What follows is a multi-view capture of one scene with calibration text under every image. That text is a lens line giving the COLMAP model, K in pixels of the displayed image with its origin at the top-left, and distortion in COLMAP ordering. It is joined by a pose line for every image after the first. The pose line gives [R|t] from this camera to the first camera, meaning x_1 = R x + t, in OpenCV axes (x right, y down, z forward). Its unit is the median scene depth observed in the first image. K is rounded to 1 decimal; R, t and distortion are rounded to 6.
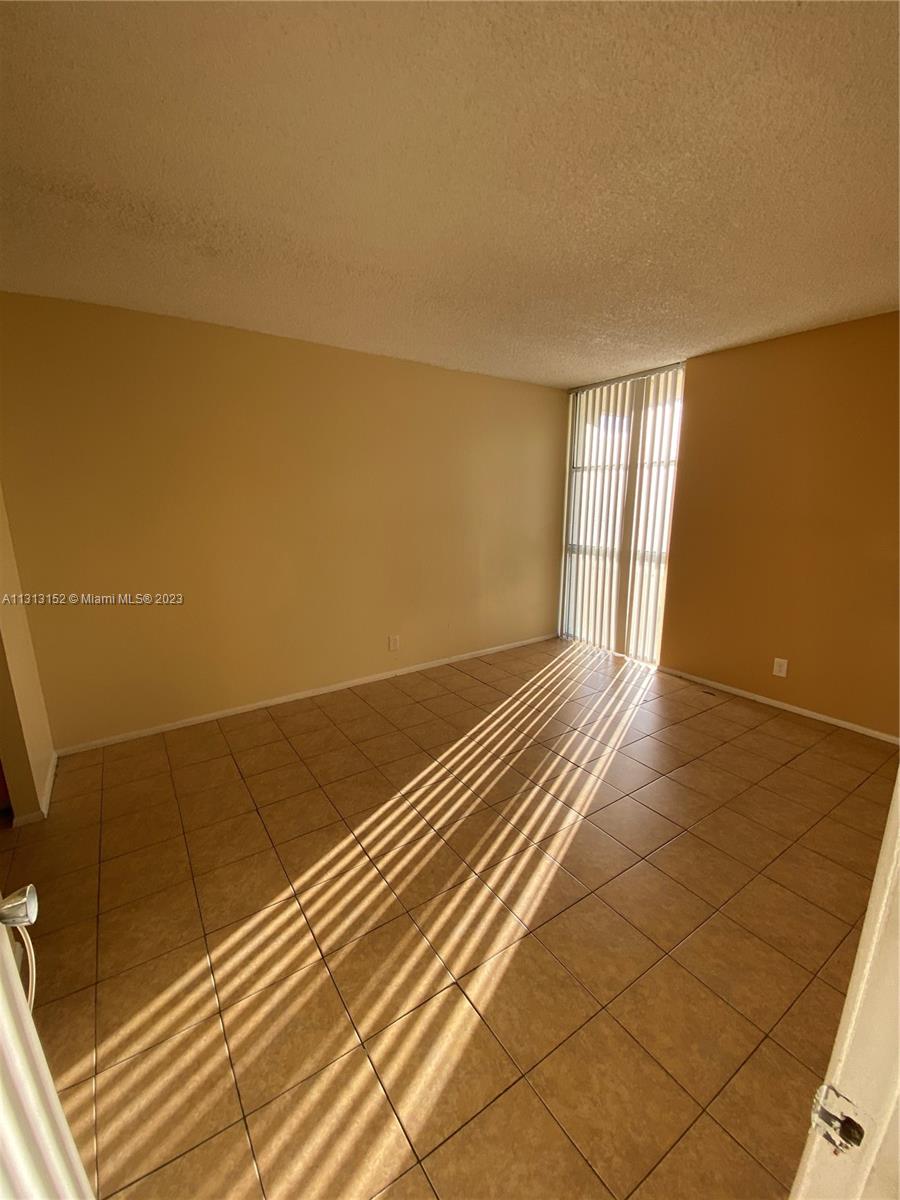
lens RADIAL K [[478.5, 0, 450.0], [0, 478.5, 600.0], [0, 0, 1]] dist [0.040113, -0.030716]
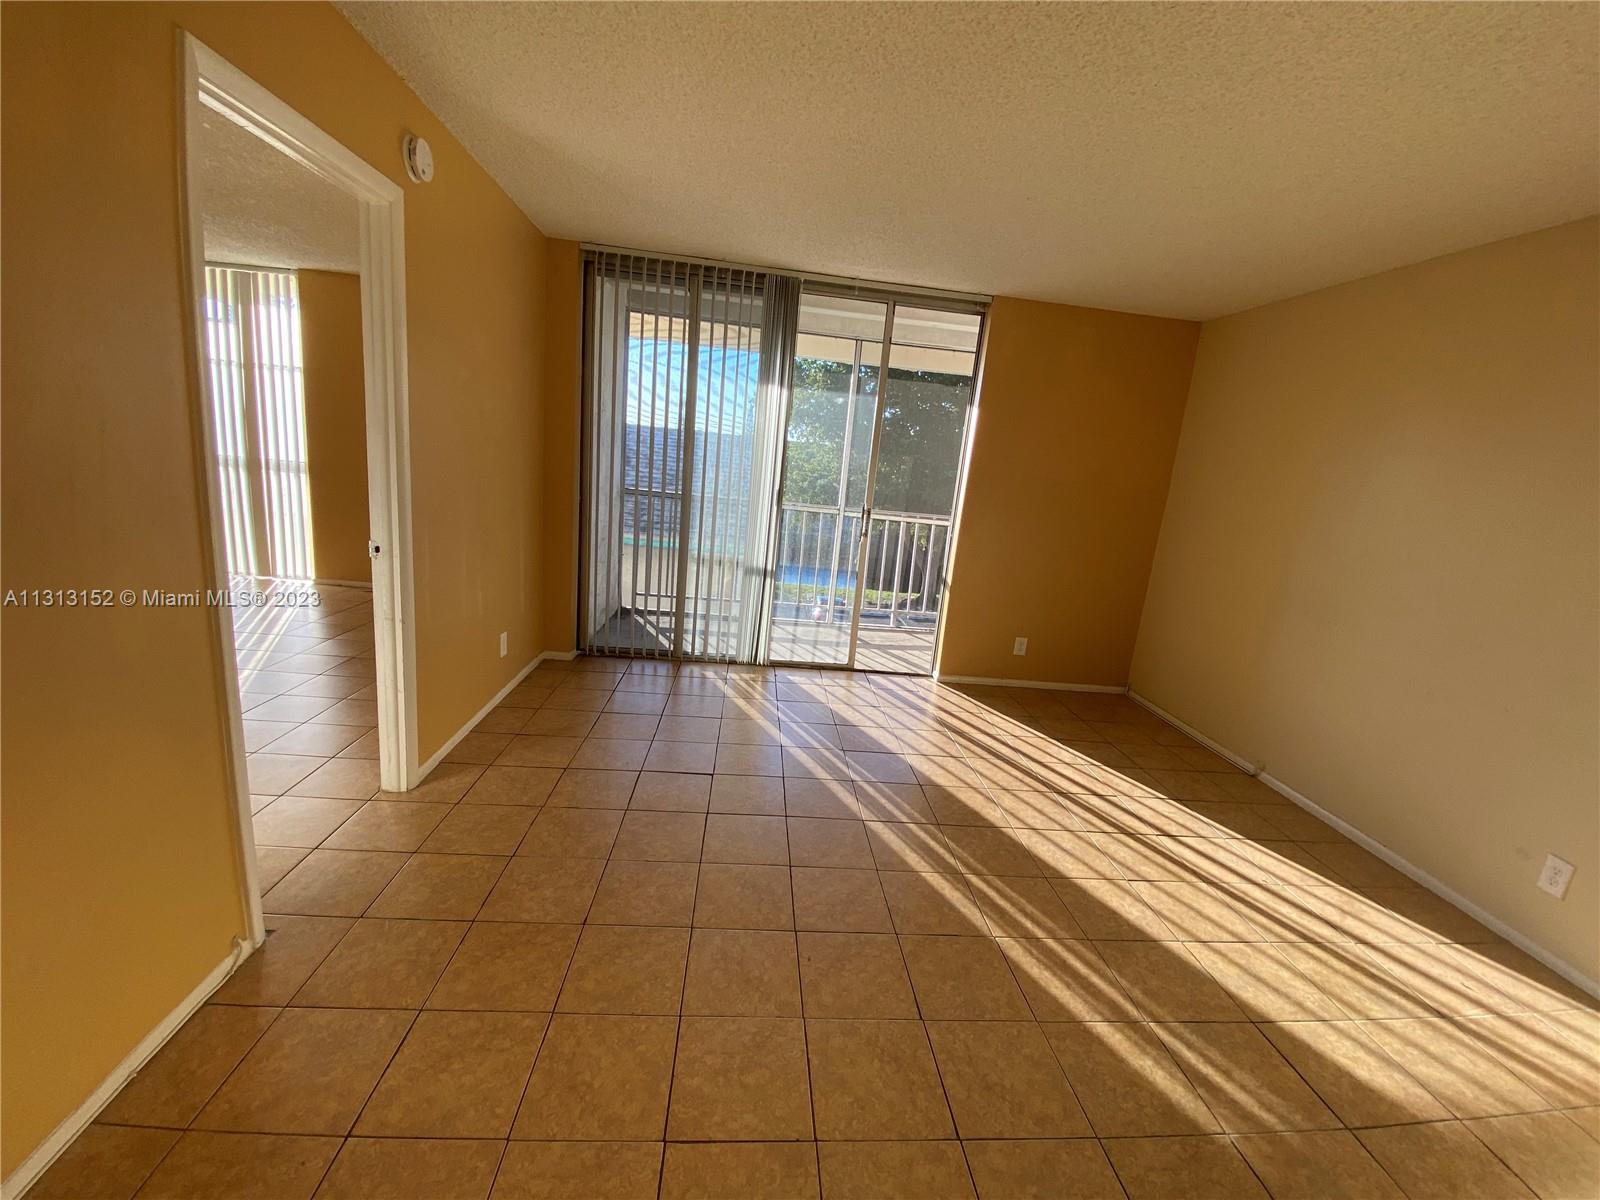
lens RADIAL K [[638.0, 0, 800.0], [0, 638.0, 600.0], [0, 0, 1]] dist [0.040113, -0.030716]
pose [[0.483905, -0.127756, 0.865745, -0.232947], [0.080529, 0.991590, 0.101315, 0.124610], [-0.871407, 0.020691, 0.490123, -0.504317]]
